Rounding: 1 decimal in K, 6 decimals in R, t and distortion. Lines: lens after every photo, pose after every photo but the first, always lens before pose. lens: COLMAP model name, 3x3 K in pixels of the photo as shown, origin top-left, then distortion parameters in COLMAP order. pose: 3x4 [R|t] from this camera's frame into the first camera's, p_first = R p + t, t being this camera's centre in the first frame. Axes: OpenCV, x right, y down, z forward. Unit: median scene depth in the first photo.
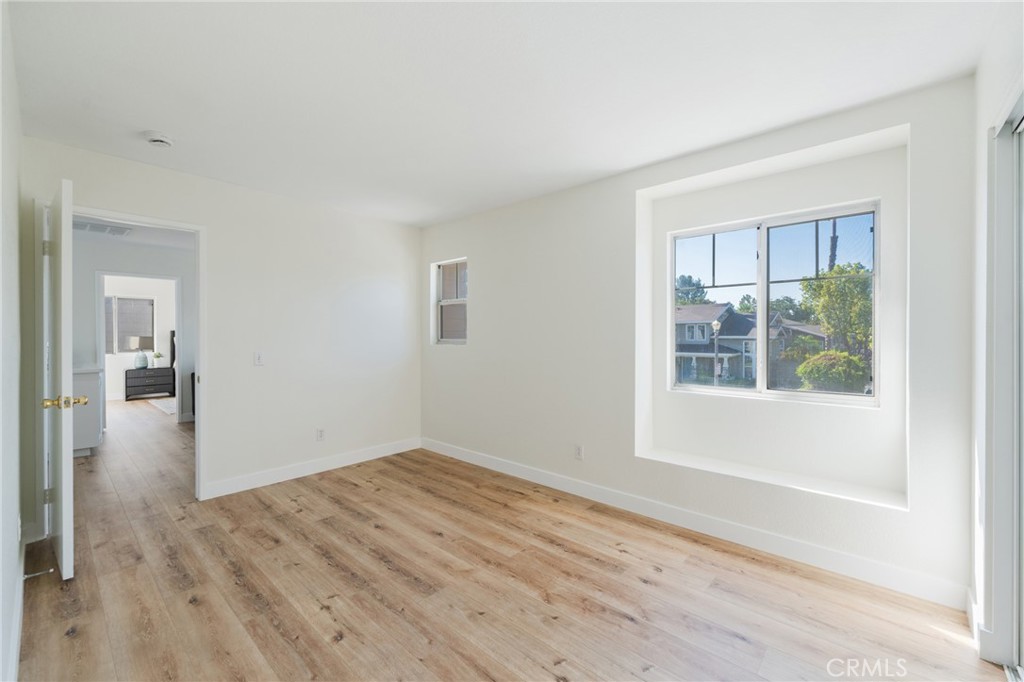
lens RADIAL K [[413.6, 0, 517.3], [0, 413.6, 339.4], [0, 0, 1]] dist [0.000154, -0.001154]
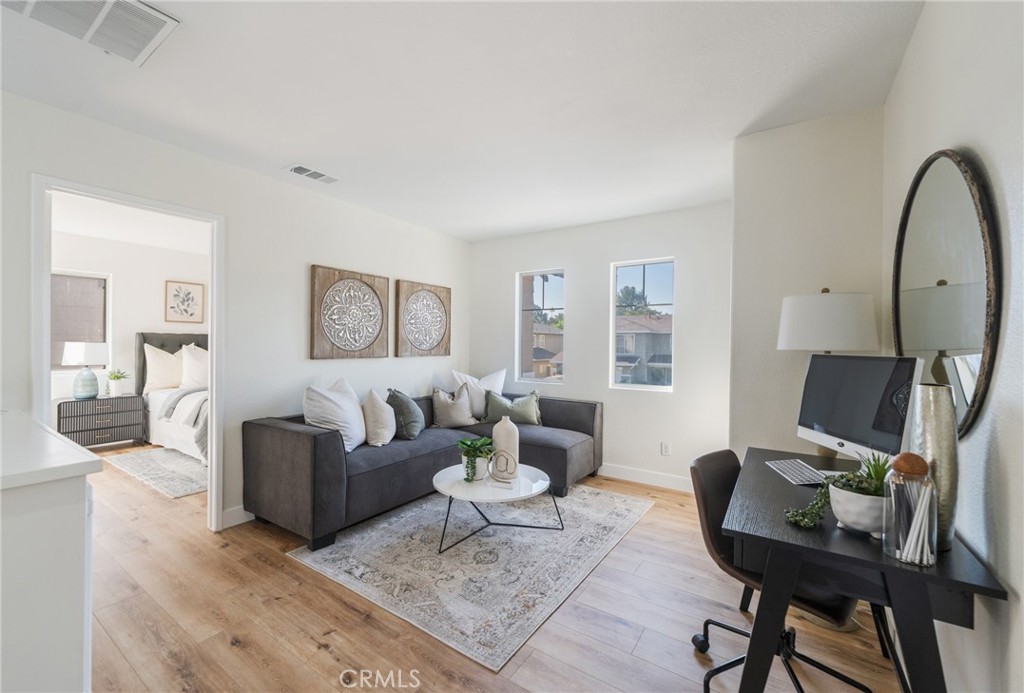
lens RADIAL K [[413.6, 0, 503.3], [0, 413.6, 348.0], [0, 0, 1]] dist [0.000154, -0.001154]
pose [[0.993313, 0.007693, 0.115194, -0.405159], [-0.007881, 0.999968, 0.001179, -0.004064], [-0.115181, -0.002079, 0.993342, 0.370106]]
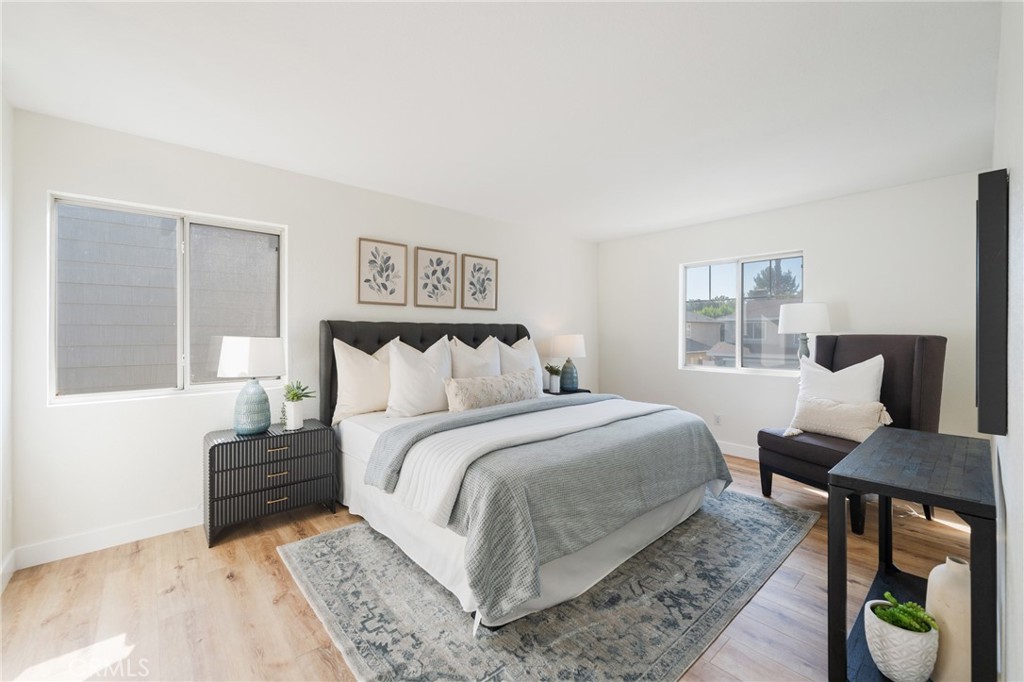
lens RADIAL K [[413.6, 0, 515.2], [0, 413.6, 340.4], [0, 0, 1]] dist [0.000154, -0.001154]
pose [[0.991662, 0.001285, -0.128861, -0.653132], [-0.000915, 0.999995, 0.002931, -0.005010], [0.128864, -0.002789, 0.991658, 0.692993]]
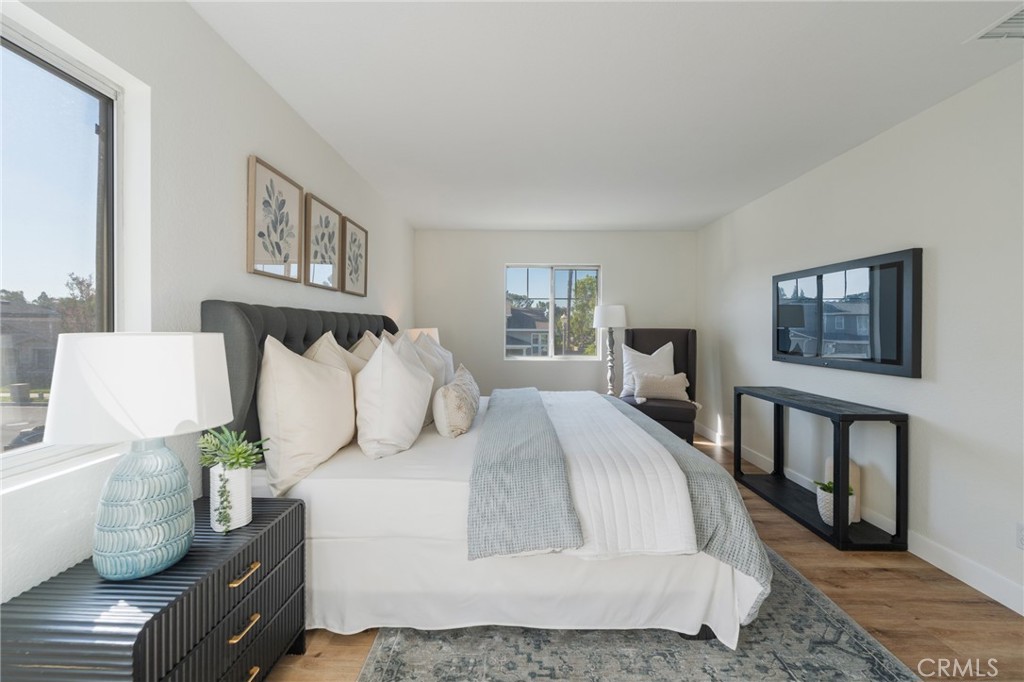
lens RADIAL K [[413.6, 0, 512.9], [0, 413.6, 334.5], [0, 0, 1]] dist [0.000154, -0.001154]
pose [[0.762868, -0.010139, 0.646475, -0.898966], [0.007931, 0.999949, 0.006324, -0.006241], [-0.646506, 0.000303, 0.762909, 0.809960]]
